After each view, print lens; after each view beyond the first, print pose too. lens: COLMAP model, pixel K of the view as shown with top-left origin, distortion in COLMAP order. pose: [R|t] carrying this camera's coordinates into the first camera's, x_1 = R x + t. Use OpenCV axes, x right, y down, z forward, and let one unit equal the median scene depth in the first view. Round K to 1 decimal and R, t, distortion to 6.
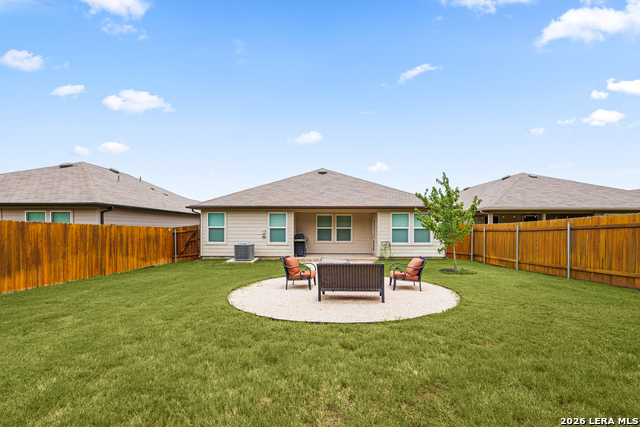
lens RADIAL K [[246.0, 0, 320.2], [0, 246.0, 228.4], [0, 0, 1]] dist [0.001104, 0.000078]
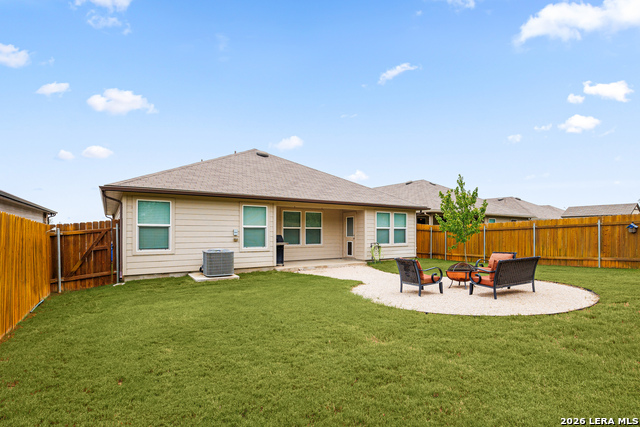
lens RADIAL K [[311.5, 0, 319.9], [0, 311.5, 232.2], [0, 0, 1]] dist [-0.002092, -0.000252]
pose [[0.820931, -0.001474, 0.571026, -0.528472], [0.000613, 0.999998, 0.001699, 0.011710], [-0.571027, -0.001045, 0.820930, 0.162673]]
